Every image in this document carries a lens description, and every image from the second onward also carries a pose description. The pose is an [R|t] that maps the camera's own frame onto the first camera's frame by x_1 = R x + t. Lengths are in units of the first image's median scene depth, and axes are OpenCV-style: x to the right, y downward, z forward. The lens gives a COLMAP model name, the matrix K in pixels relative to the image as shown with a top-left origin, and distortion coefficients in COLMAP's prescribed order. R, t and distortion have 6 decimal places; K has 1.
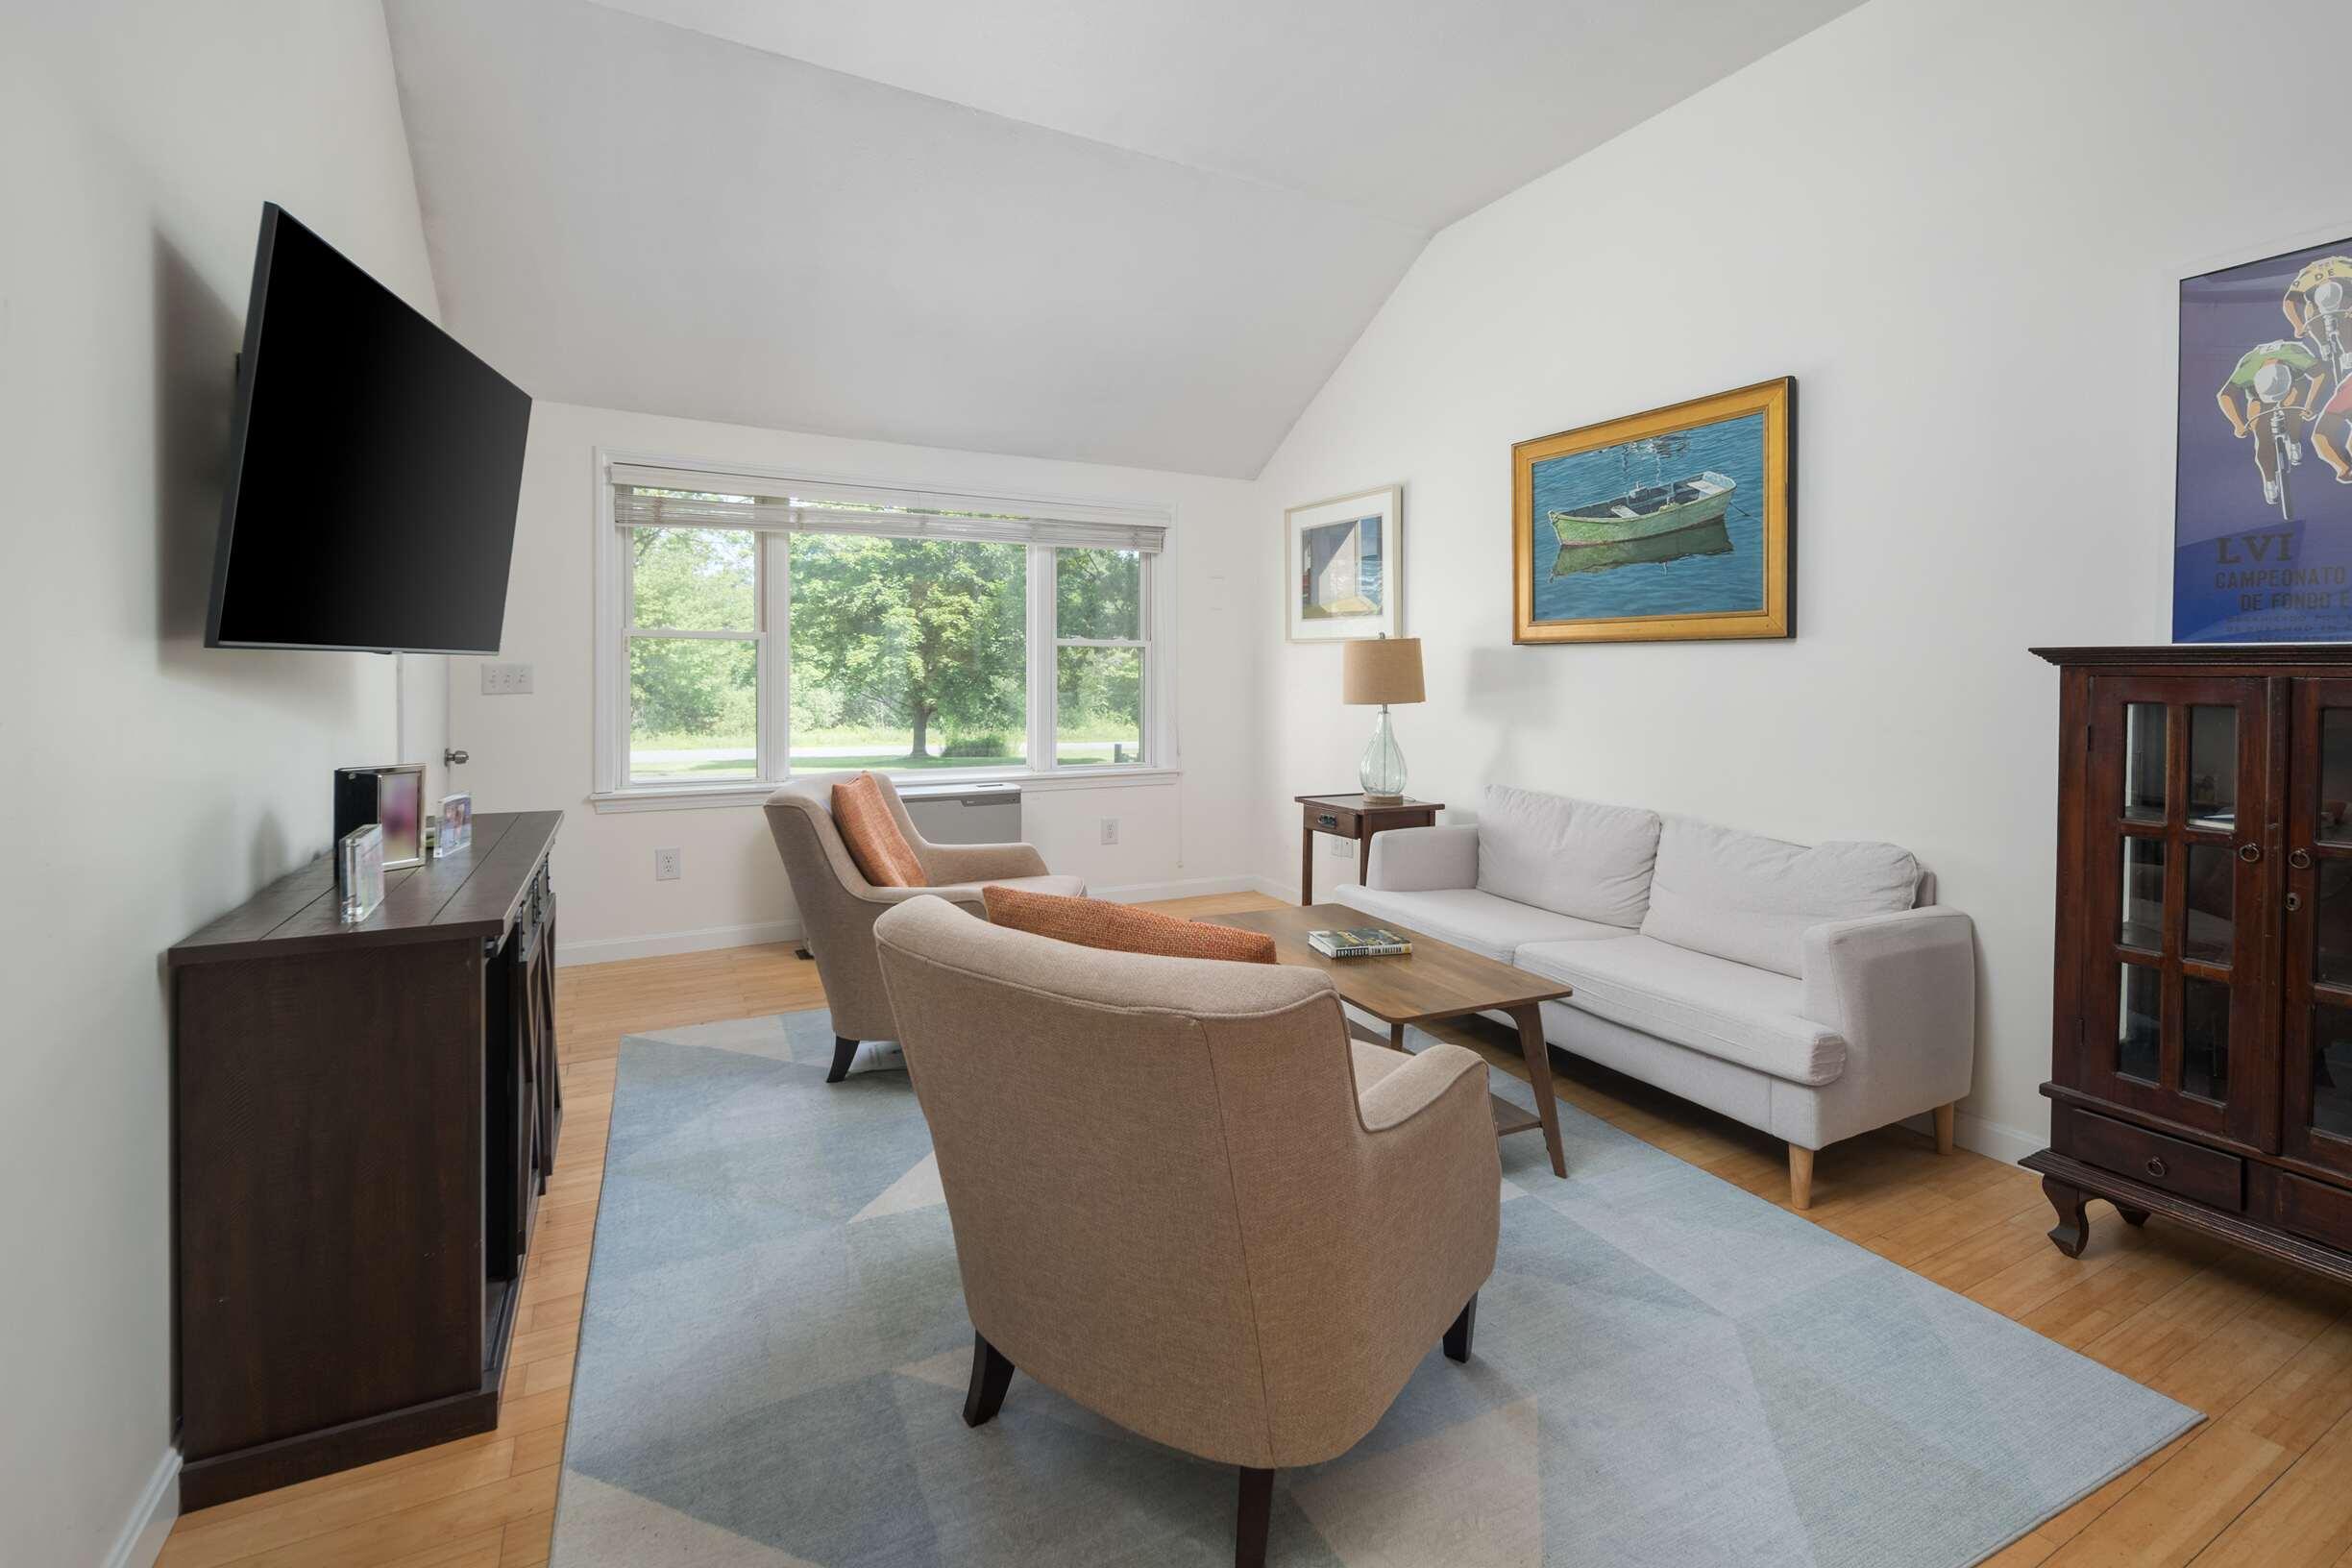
lens RADIAL K [[1032.3, 0, 1177.2], [0, 1032.3, 691.4], [0, 0, 1]] dist [-0.000629, -0.000128]
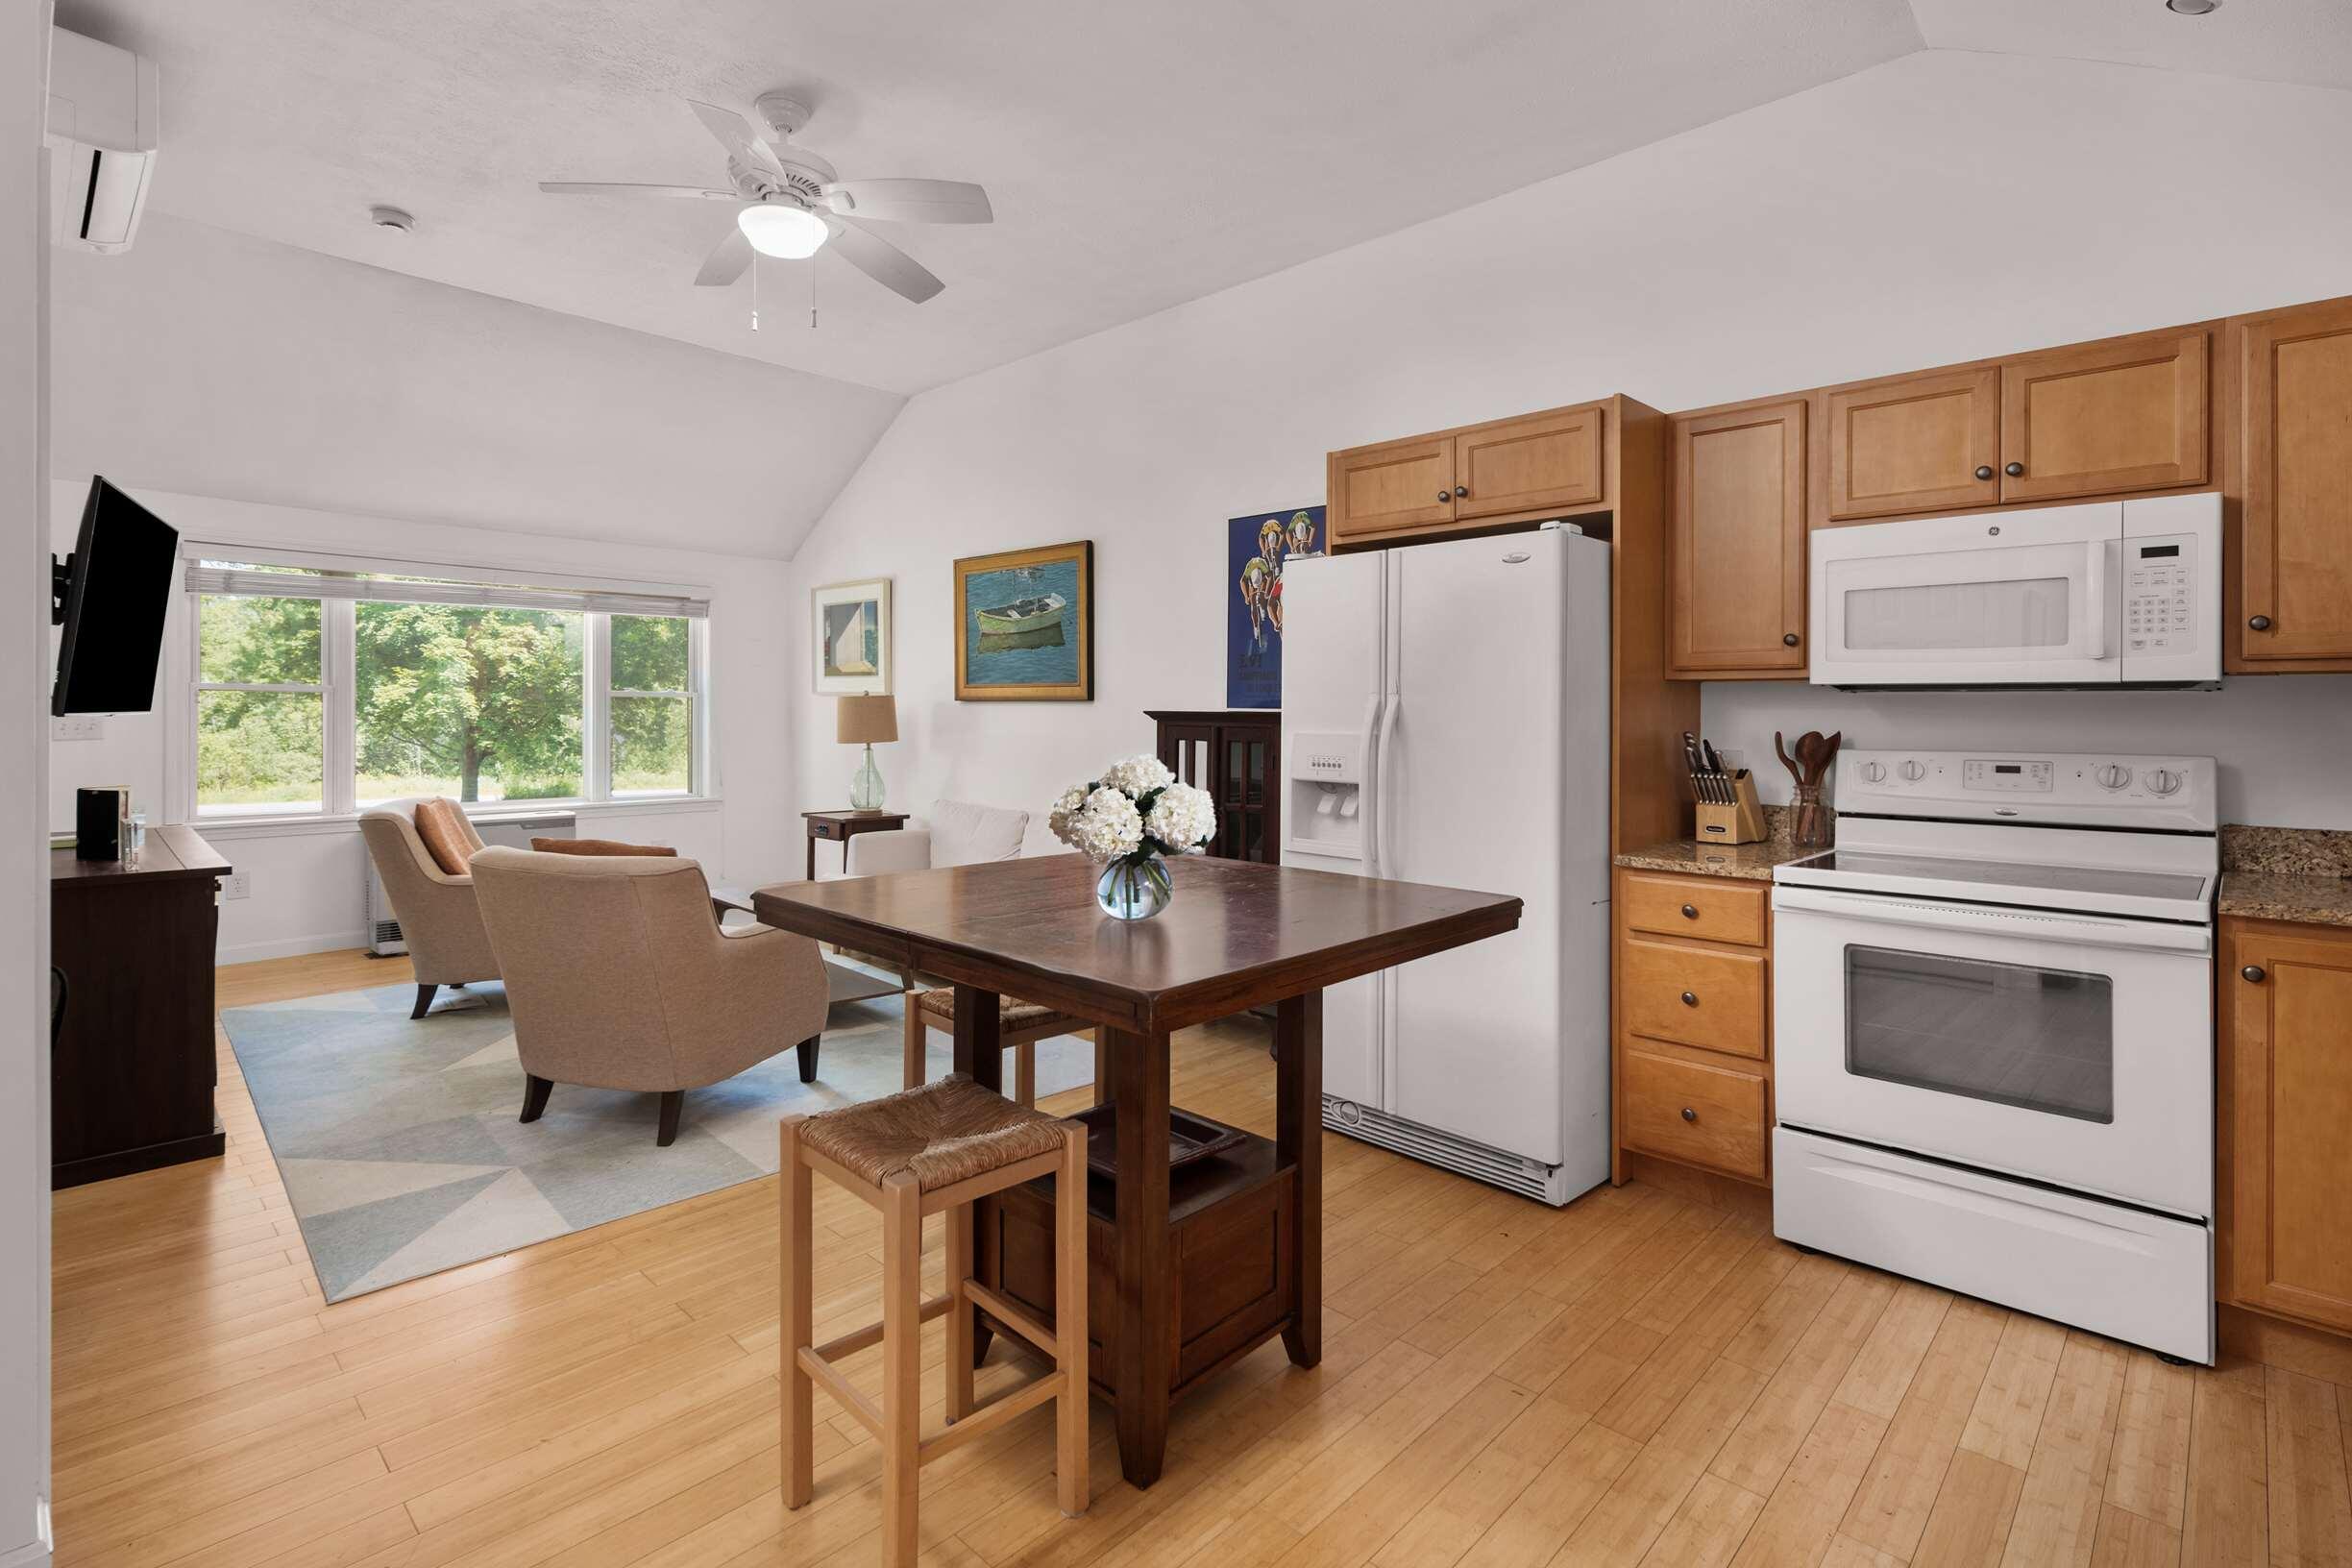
lens RADIAL K [[1112.0, 0, 1138.1], [0, 1112.0, 720.6], [0, 0, 1]] dist [0.002451, 0.000656]
pose [[0.956096, -0.001689, 0.293050, 0.107357], [0.004141, 0.999961, -0.007748, -0.004338], [-0.293025, 0.008621, 0.956066, -0.492578]]
